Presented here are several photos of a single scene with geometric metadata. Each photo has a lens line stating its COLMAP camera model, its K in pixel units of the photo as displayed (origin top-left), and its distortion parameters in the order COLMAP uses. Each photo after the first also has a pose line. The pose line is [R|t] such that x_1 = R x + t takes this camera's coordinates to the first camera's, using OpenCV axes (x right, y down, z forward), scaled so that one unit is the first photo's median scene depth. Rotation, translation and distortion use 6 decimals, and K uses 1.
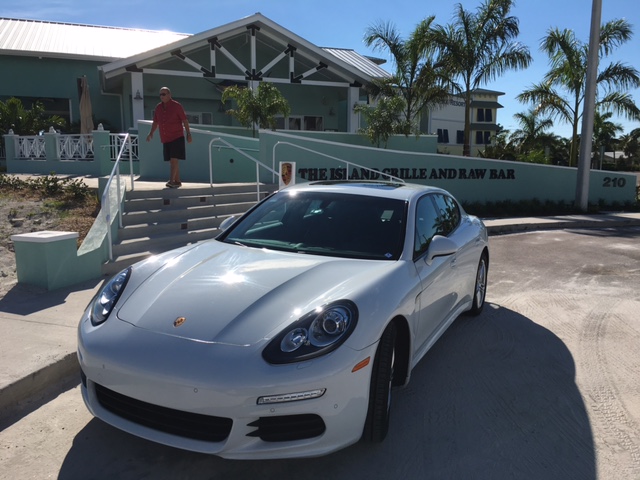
lens RADIAL K [[533.4, 0, 321.3], [0, 533.4, 236.2], [0, 0, 1]] dist [0.065367, -0.081128]
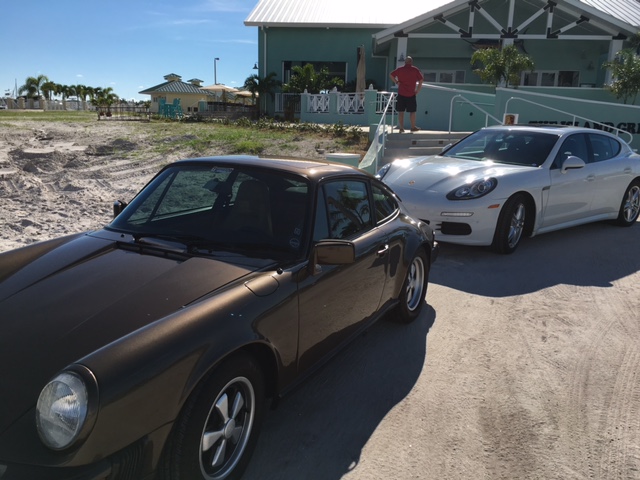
lens RADIAL K [[533.4, 0, 319.6], [0, 533.4, 241.3], [0, 0, 1]] dist [0.065367, -0.081128]
pose [[0.895404, 0.116288, -0.429801, 0.068321], [-0.078975, 0.991466, 0.103725, 0.037867], [0.438195, -0.058933, 0.896946, -0.213147]]
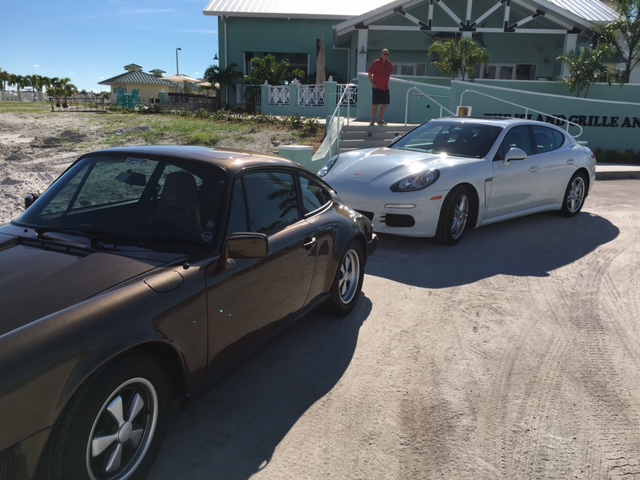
lens RADIAL K [[533.4, 0, 316.6], [0, 533.4, 242.2], [0, 0, 1]] dist [0.065367, -0.081128]
pose [[0.918439, 0.113341, -0.378977, 0.081881], [-0.075057, 0.990600, 0.114360, 0.037054], [0.388376, -0.076588, 0.918313, -0.201491]]
